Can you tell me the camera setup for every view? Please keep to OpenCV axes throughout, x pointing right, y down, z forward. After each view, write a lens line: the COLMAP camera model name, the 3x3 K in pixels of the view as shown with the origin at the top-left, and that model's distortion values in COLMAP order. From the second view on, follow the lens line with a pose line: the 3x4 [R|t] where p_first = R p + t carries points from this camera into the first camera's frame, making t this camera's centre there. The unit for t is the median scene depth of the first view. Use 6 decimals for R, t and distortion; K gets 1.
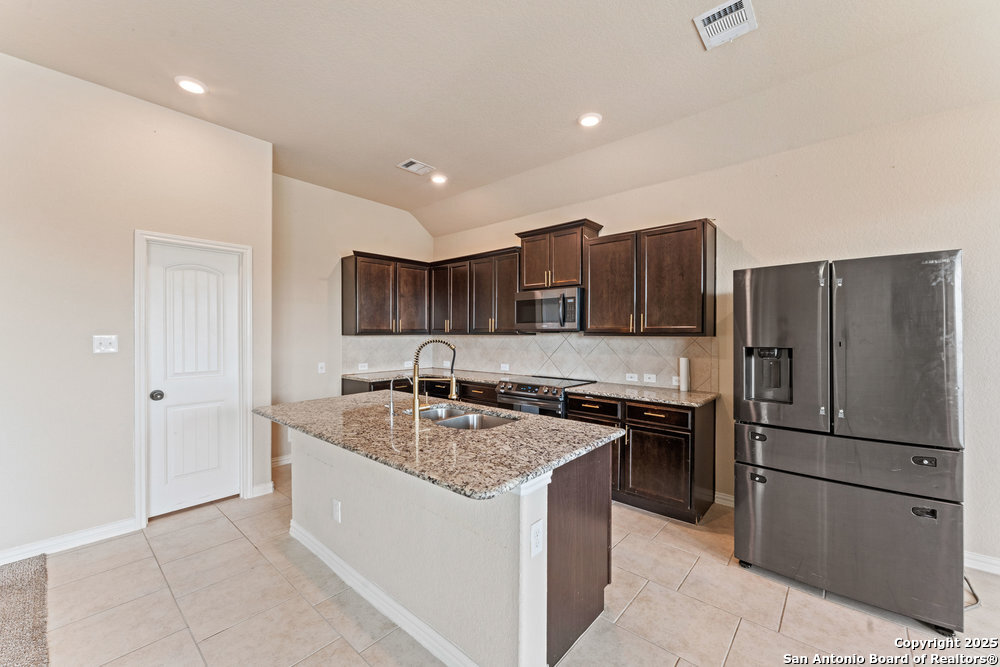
lens RADIAL K [[397.7, 0, 500.0], [0, 397.7, 333.5], [0, 0, 1]] dist [0.001239, 0.000267]
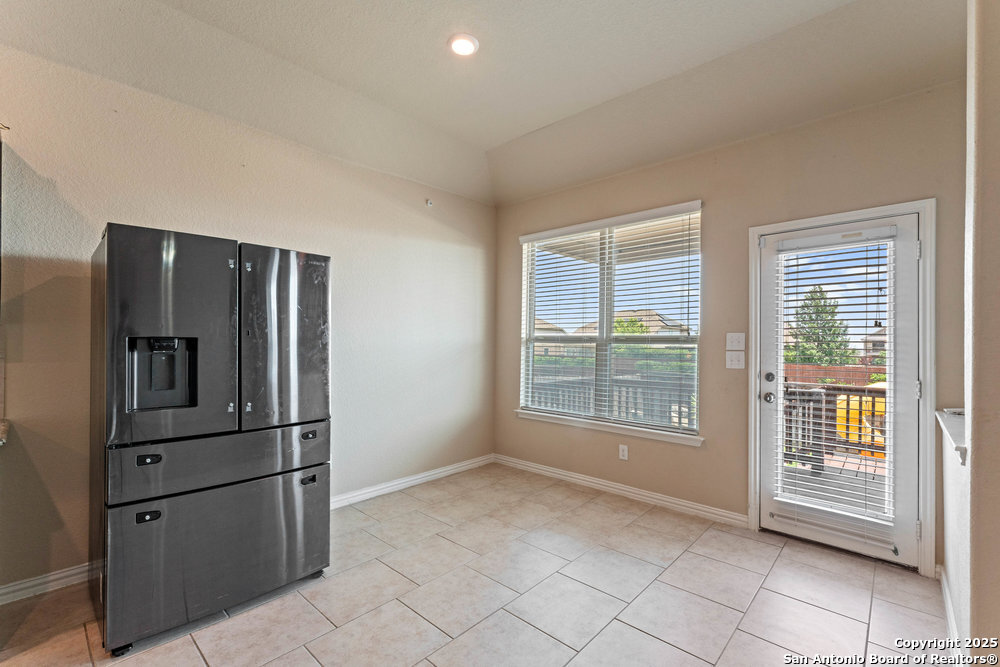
lens RADIAL K [[433.0, 0, 512.5], [0, 433.0, 344.1], [0, 0, 1]] dist [0.000322, 0.000103]
pose [[0.007177, 0.000481, 0.999974, -0.156878], [-0.006194, 0.999981, -0.000437, 0.048997], [-0.999955, -0.006191, 0.007179, 0.366482]]
